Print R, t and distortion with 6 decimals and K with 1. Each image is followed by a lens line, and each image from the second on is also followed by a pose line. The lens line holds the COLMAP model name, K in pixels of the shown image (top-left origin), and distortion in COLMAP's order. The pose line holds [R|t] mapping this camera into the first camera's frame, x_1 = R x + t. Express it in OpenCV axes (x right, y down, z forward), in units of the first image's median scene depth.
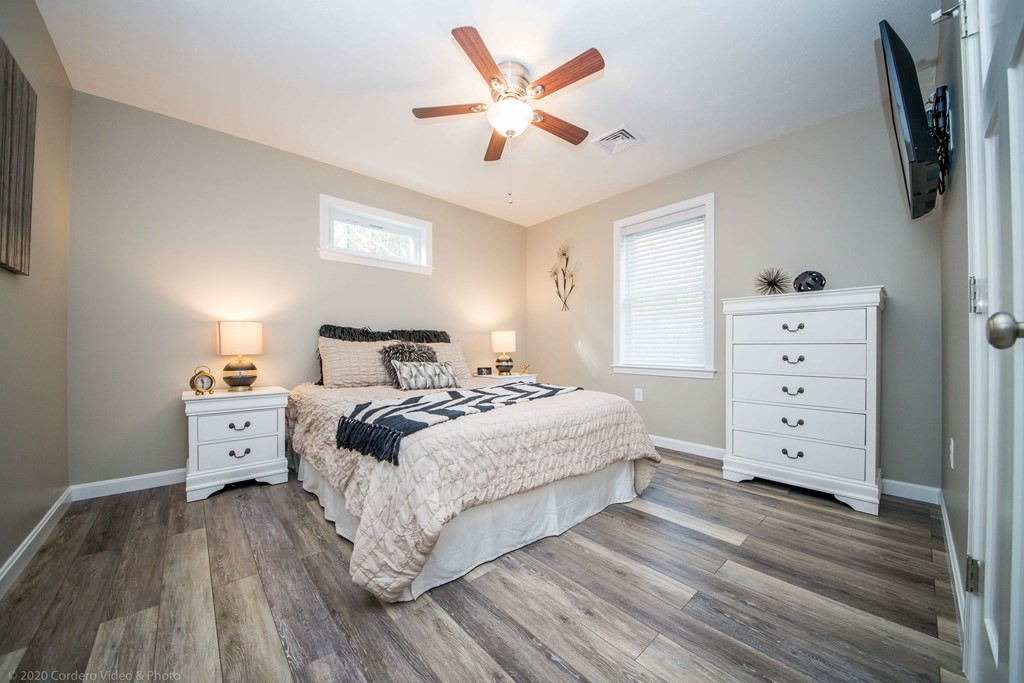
lens RADIAL K [[365.1, 0, 514.4], [0, 365.1, 347.5], [0, 0, 1]] dist [-0.019521, -0.000290]
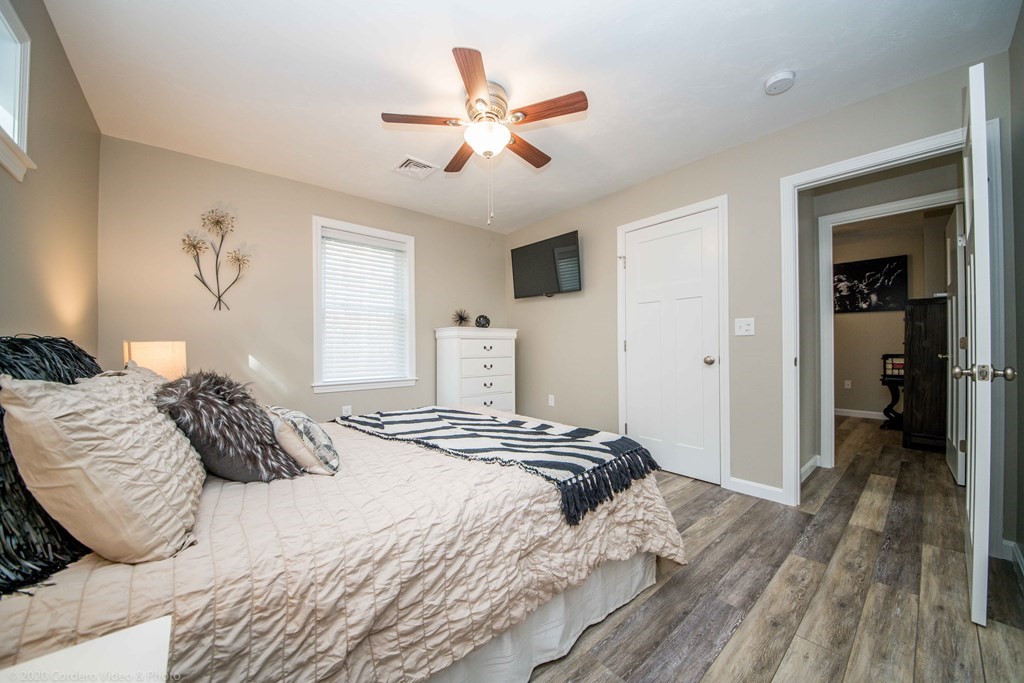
lens RADIAL K [[365.1, 0, 514.4], [0, 365.1, 347.5], [0, 0, 1]] dist [-0.019521, -0.000290]
pose [[0.024564, 0.006204, 0.999679, -0.996410], [0.003302, 0.999975, -0.006287, -0.055197], [-0.999693, 0.003456, 0.024543, 0.910373]]
